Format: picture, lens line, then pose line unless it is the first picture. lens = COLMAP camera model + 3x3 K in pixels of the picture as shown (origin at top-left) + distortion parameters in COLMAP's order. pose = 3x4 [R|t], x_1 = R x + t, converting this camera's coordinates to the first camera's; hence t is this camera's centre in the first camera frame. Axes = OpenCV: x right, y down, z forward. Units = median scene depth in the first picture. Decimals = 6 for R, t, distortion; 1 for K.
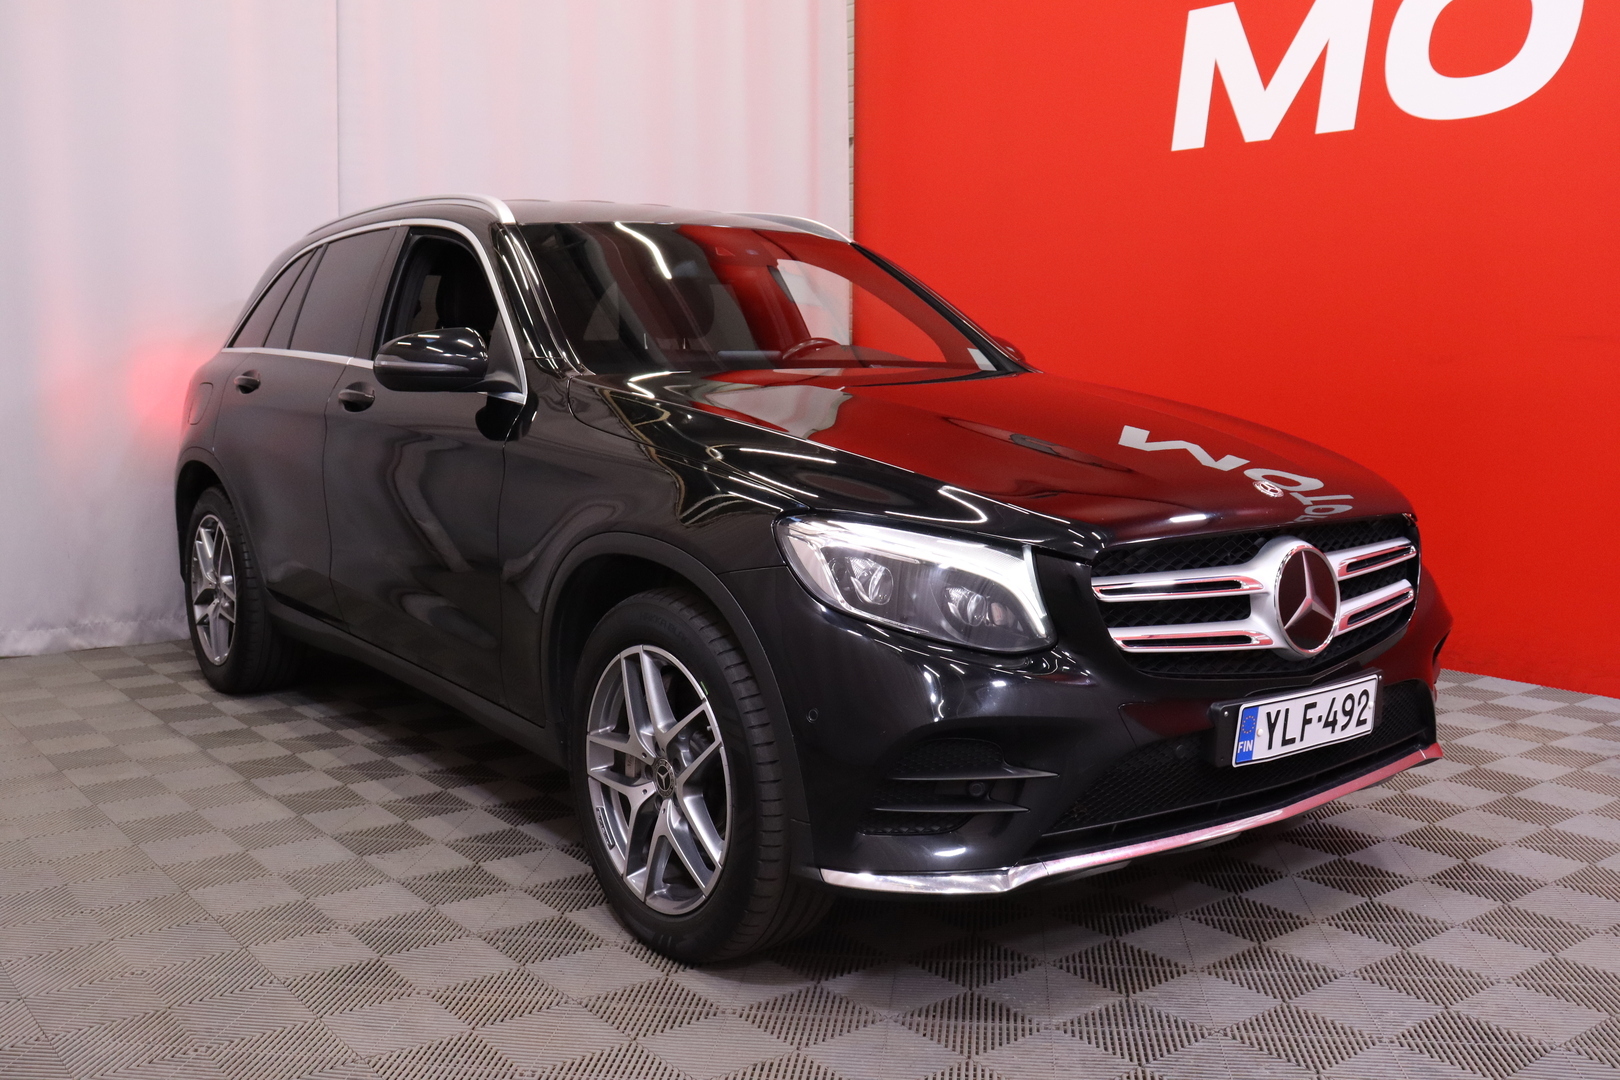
lens RADIAL K [[1650.1, 0, 807.3], [0, 1650.1, 516.9], [0, 0, 1]] dist [-0.021971, 0.004741]
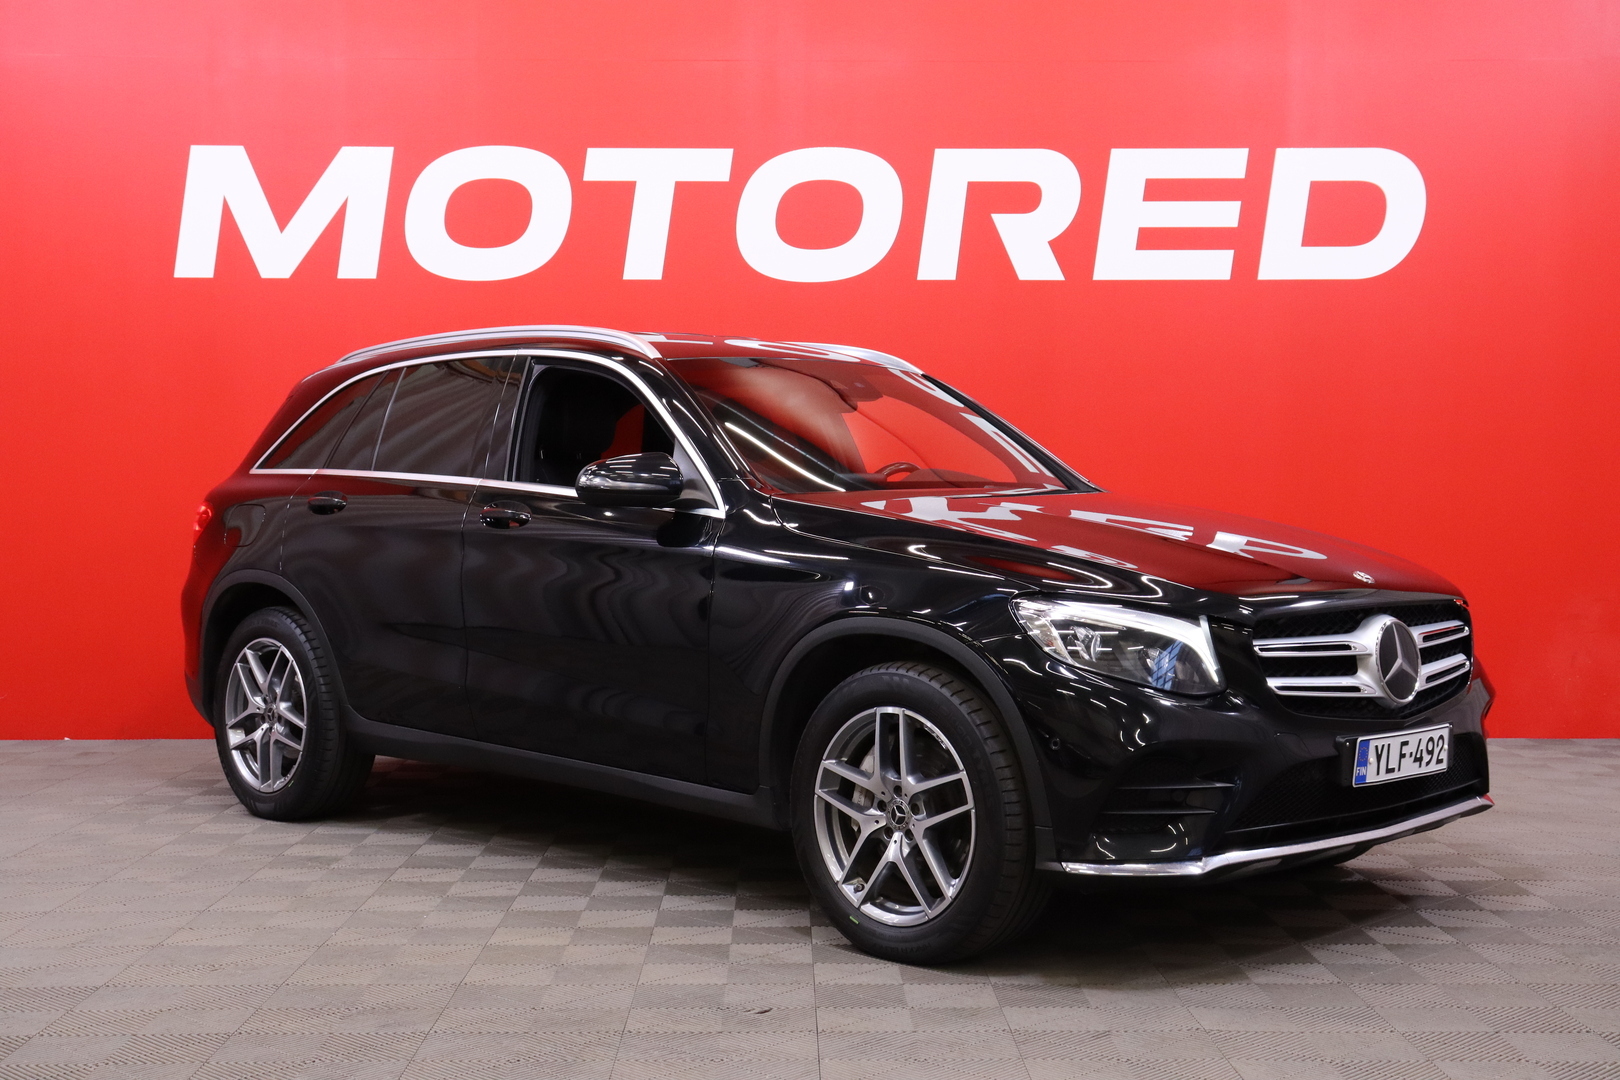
lens RADIAL K [[2272.3, 0, 810.0], [0, 2272.3, 540.0], [0, 0, 1]] dist [0.007102, 1.363424]
pose [[0.990238, -0.006275, 0.139245, -0.404540], [0.016162, 0.997416, -0.069994, 0.073795], [-0.138446, 0.071561, 0.987781, -0.720190]]
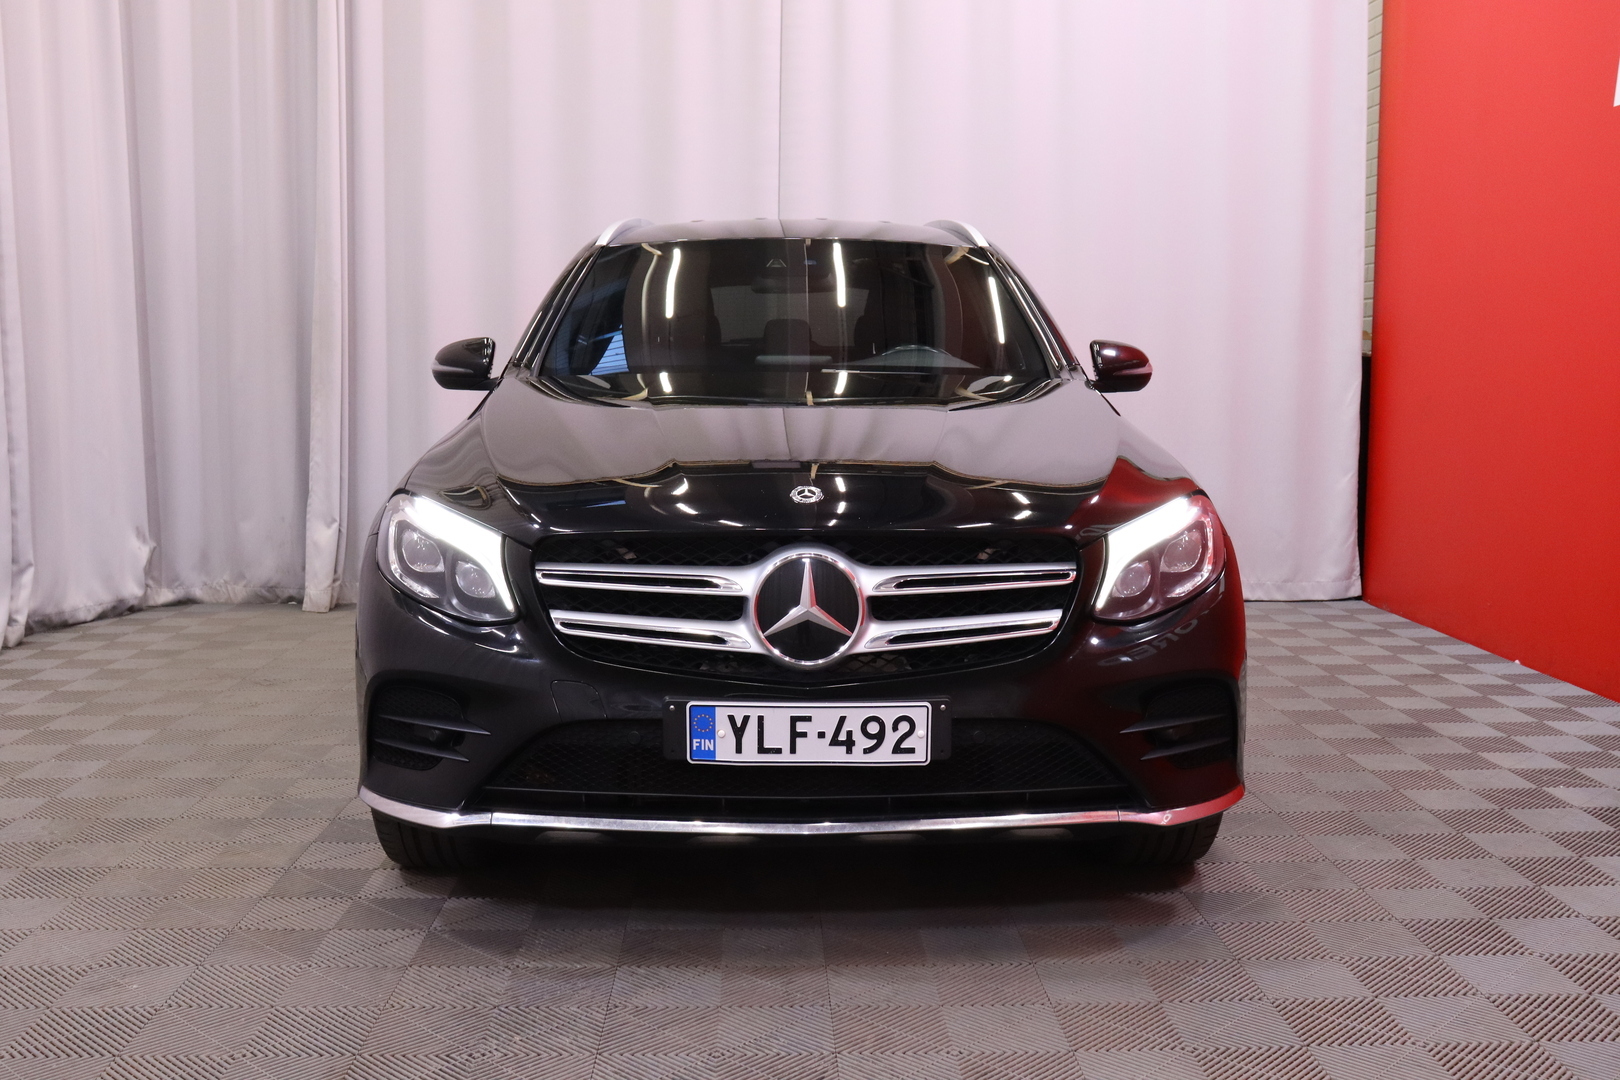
lens RADIAL K [[1721.5, 0, 810.0], [0, 1721.5, 540.0], [0, 0, 1]] dist [-0.006085, -0.011851]
pose [[0.775384, 0.069587, -0.627645, 0.939542], [-0.065635, 0.997408, 0.029498, -0.020917], [0.628070, 0.018323, 0.777941, 0.209540]]
